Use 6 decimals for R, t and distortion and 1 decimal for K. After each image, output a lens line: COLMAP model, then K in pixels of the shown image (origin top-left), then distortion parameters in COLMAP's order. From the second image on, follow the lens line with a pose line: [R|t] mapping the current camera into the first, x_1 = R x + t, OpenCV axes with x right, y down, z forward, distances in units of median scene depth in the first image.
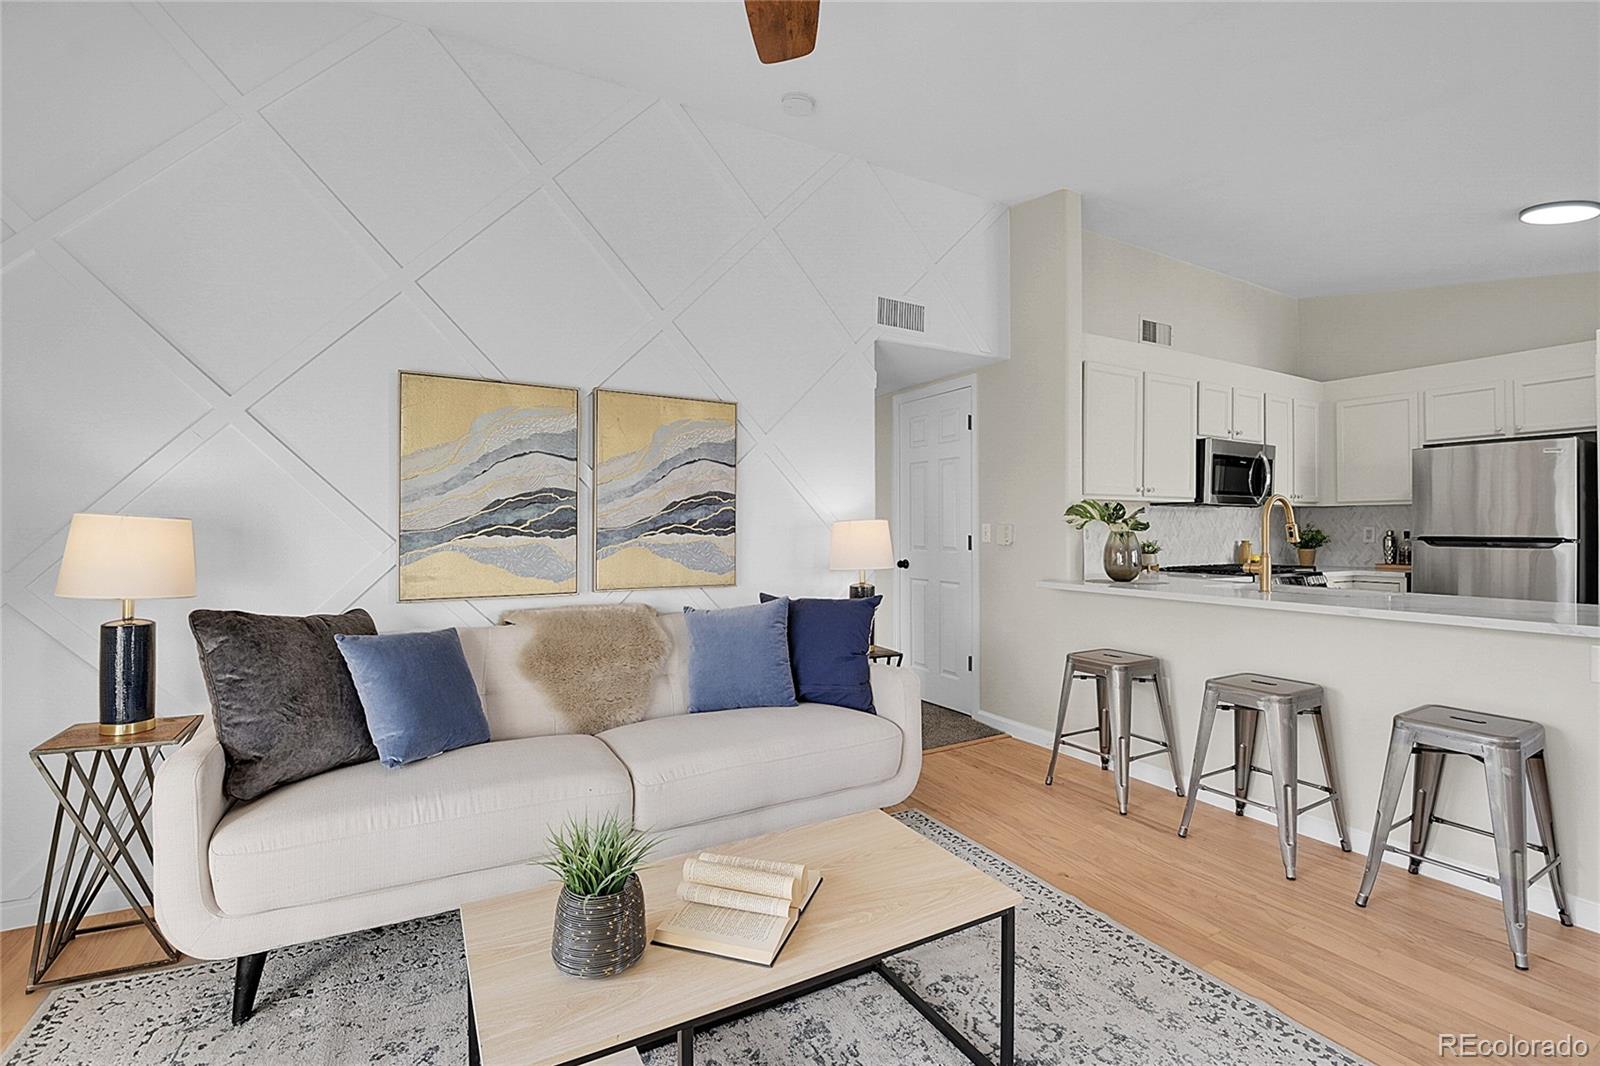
lens RADIAL K [[730.0, 0, 841.8], [0, 730.0, 509.6], [0, 0, 1]] dist [0.012464, -0.000010]
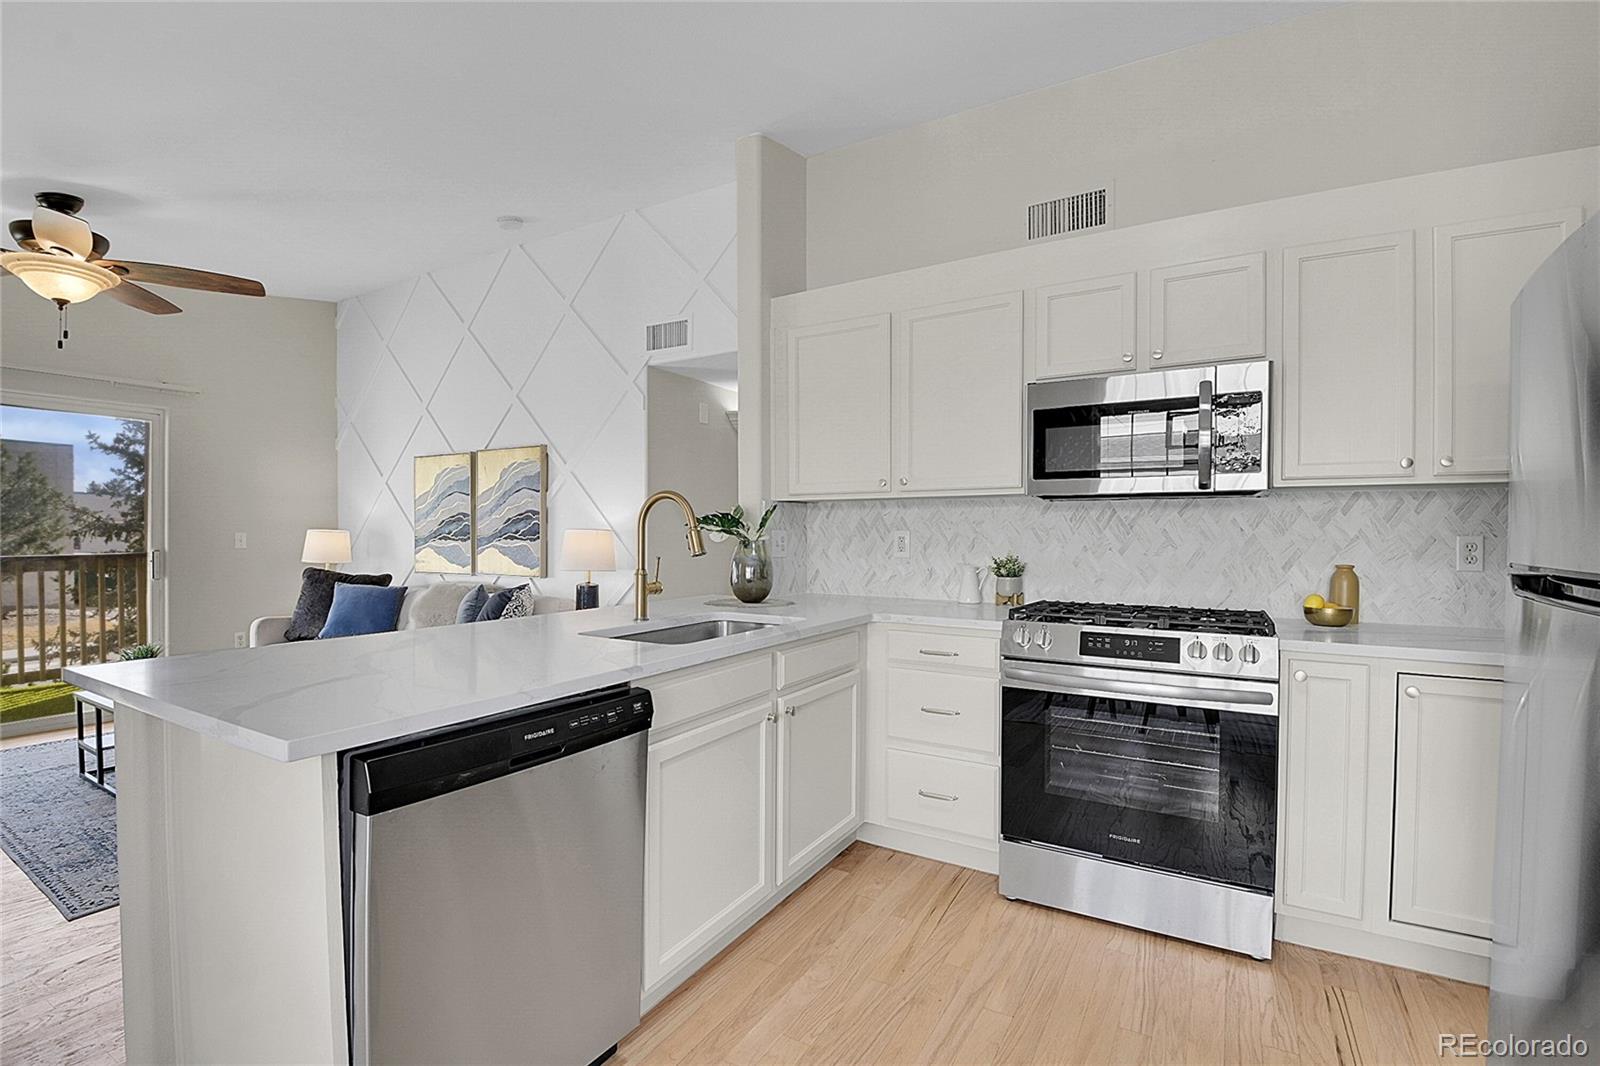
lens RADIAL K [[734.7, 0, 799.2], [0, 734.7, 543.4], [0, 0, 1]] dist [-0.020579, -0.000763]
pose [[0.480766, 0.016102, -0.876701, 1.366390], [0.023316, 0.999243, 0.031139, 0.007480], [0.876539, -0.035412, 0.480027, 0.798463]]
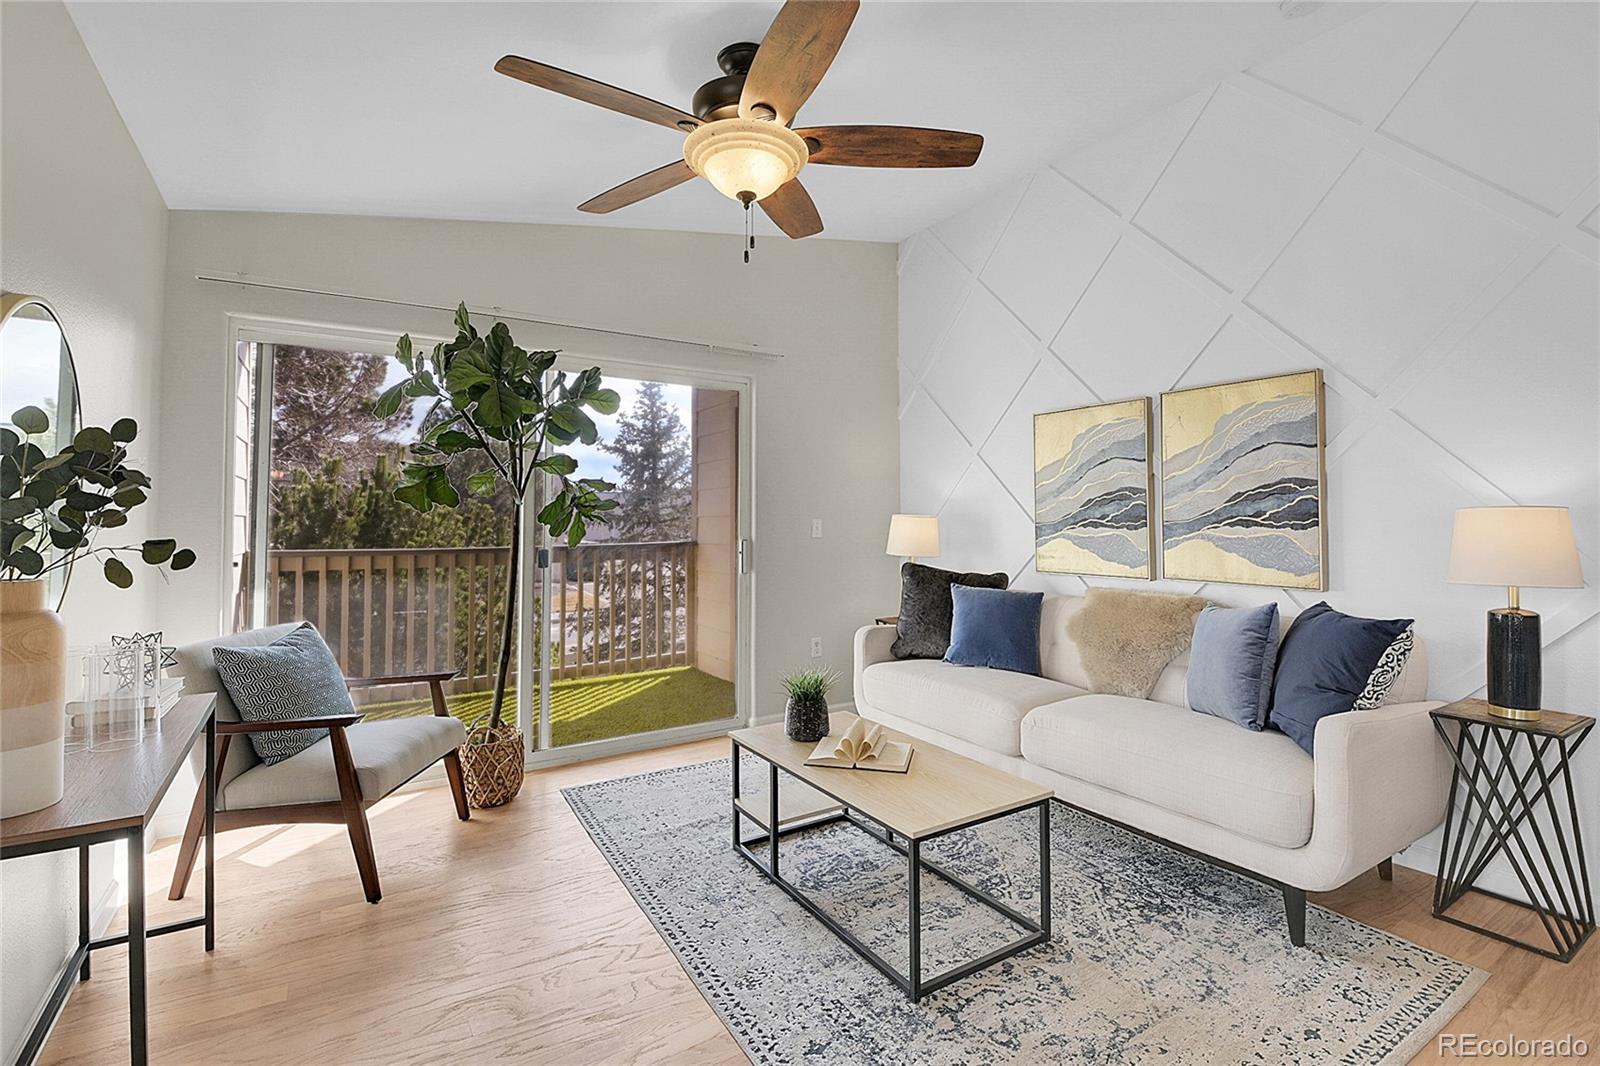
lens RADIAL K [[728.3, 0, 800.0], [0, 728.3, 513.4], [0, 0, 1]] dist [-0.002473, -0.000415]
pose [[0.038213, -0.008859, -0.999230, 0.690946], [0.033762, 0.999401, -0.007569, 0.003642], [0.998699, -0.033447, 0.038490, 0.393870]]
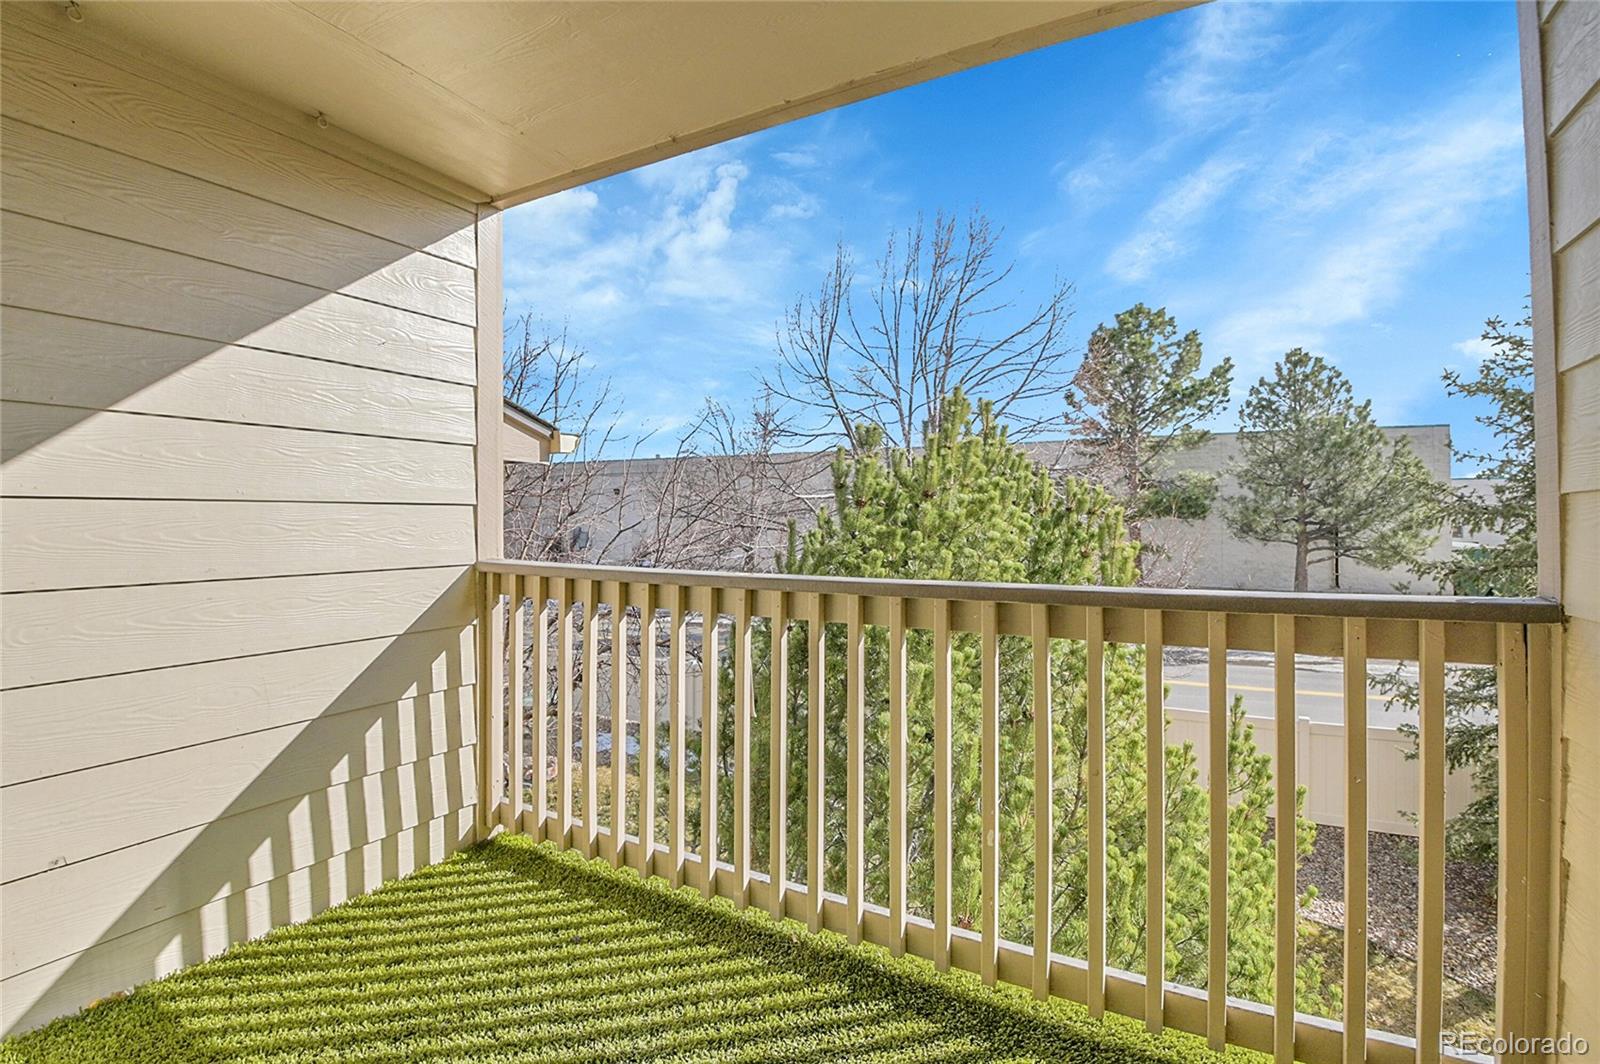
lens RADIAL K [[730.0, 0, 841.8], [0, 730.0, 508.6], [0, 0, 1]] dist [0.012464, -0.000010]
pose [[-0.837895, -0.006201, -0.545795, -0.696263], [0.017756, 0.999097, -0.038611, 0.008866], [0.545542, -0.042043, -0.837028, 0.324409]]
